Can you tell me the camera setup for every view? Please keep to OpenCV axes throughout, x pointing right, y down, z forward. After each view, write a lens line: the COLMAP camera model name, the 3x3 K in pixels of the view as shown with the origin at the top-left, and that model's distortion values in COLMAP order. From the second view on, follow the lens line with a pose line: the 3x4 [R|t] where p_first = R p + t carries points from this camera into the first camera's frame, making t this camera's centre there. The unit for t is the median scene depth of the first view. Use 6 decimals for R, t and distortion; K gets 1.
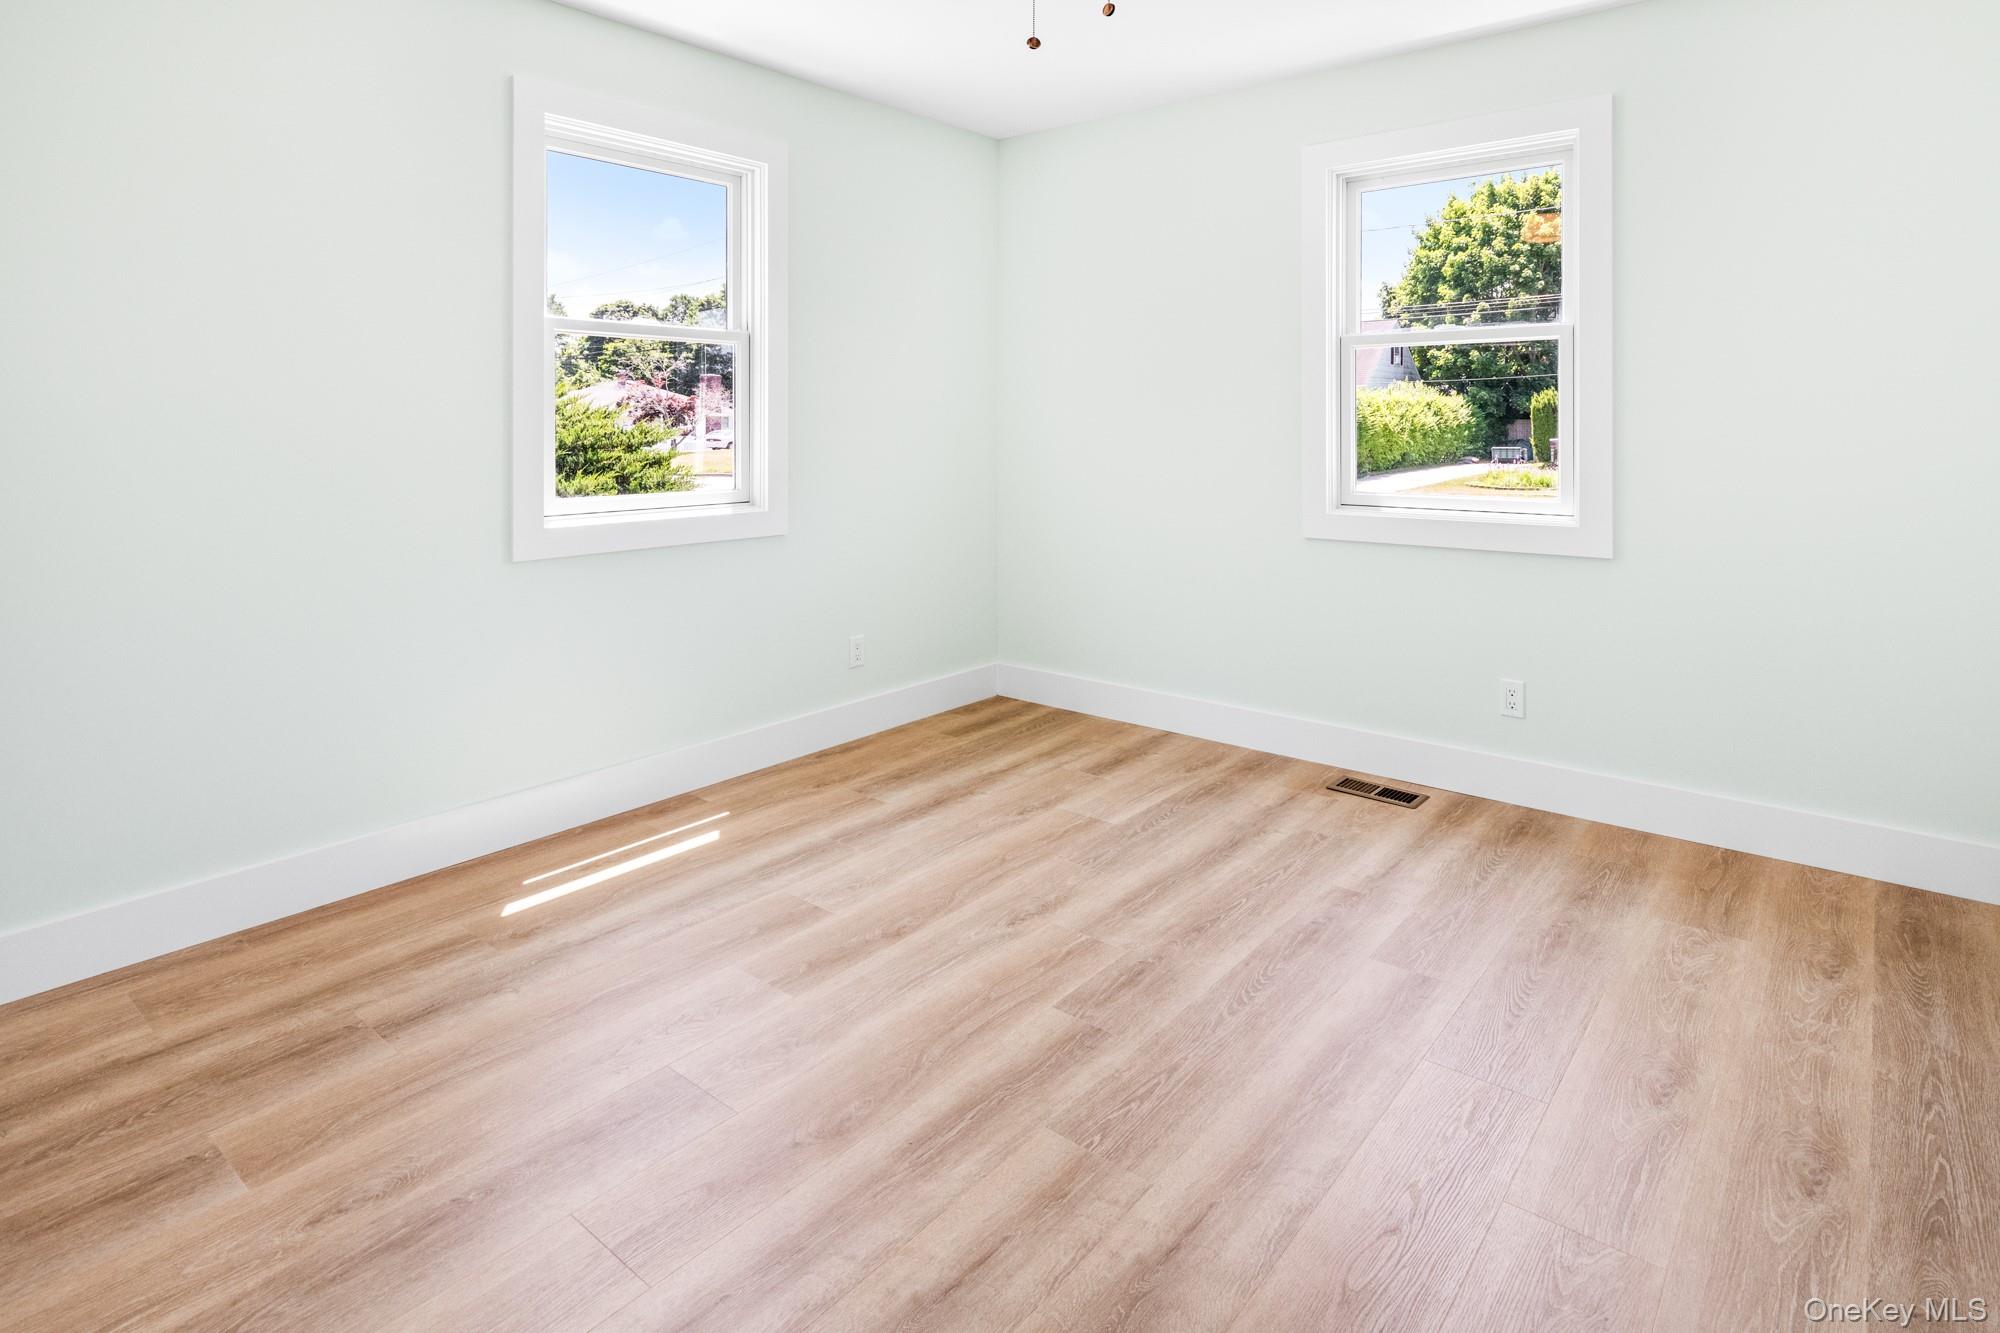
lens RADIAL K [[1020.9, 0, 1021.4], [0, 1020.9, 639.1], [0, 0, 1]] dist [0.001670, -0.000450]
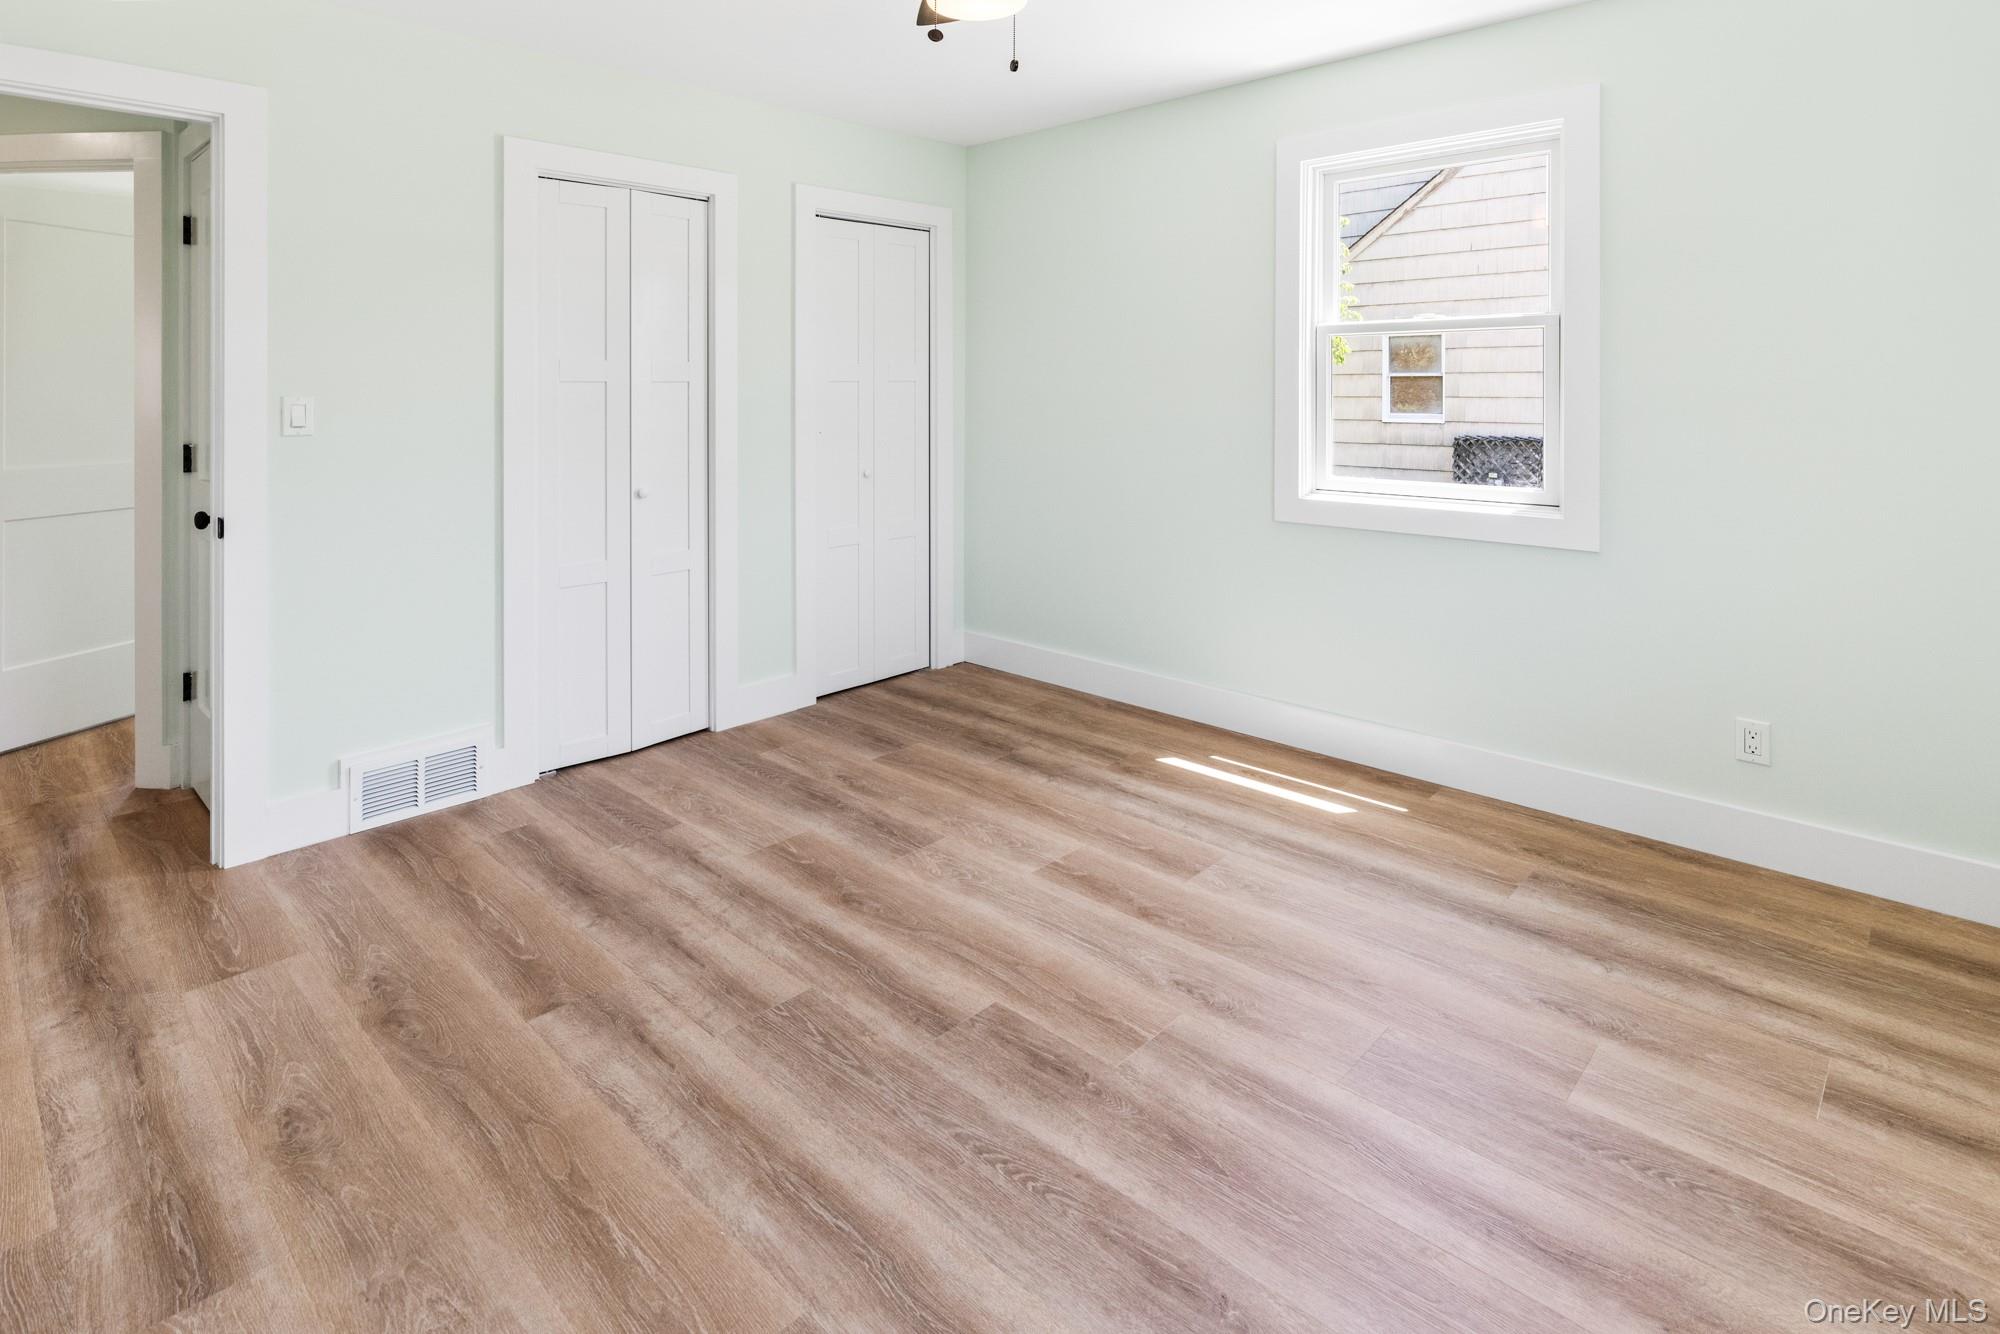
lens RADIAL K [[912.5, 0, 996.3], [0, 912.5, 685.4], [0, 0, 1]] dist [-0.001824, -0.000595]
pose [[-0.038063, 0.313251, -0.948907, 0.776561], [-0.202715, 0.927430, 0.314292, -0.197308], [0.978498, 0.204321, 0.028200, 0.933916]]
